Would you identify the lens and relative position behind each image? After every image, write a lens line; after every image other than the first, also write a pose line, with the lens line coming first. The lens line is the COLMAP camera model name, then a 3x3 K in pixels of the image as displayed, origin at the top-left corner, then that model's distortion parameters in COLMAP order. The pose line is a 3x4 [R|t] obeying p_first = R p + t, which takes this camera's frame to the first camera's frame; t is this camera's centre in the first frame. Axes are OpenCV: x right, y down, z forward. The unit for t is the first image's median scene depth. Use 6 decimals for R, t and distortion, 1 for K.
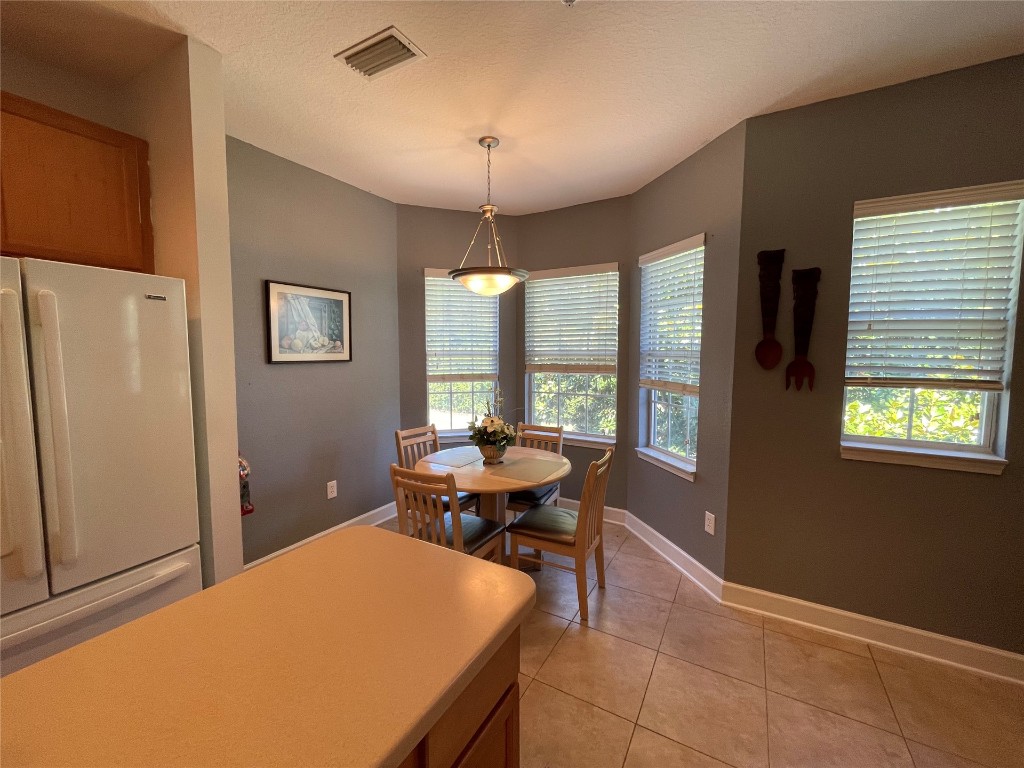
lens RADIAL K [[414.6, 0, 510.9], [0, 414.6, 382.9], [0, 0, 1]] dist [-0.001137, -0.001033]
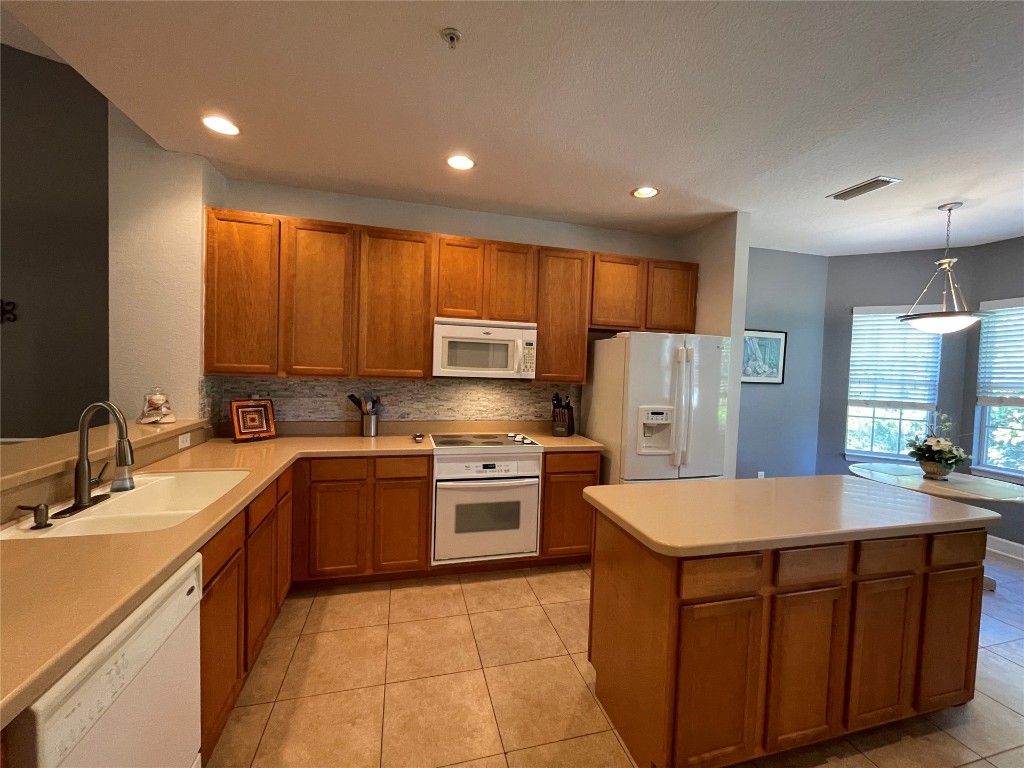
lens RADIAL K [[414.6, 0, 511.2], [0, 414.6, 382.1], [0, 0, 1]] dist [-0.001137, -0.001033]
pose [[0.703018, 0.047968, -0.709553, -0.064218], [-0.087055, 0.996024, -0.018919, 0.047439], [0.705824, 0.075070, 0.704398, -0.600266]]
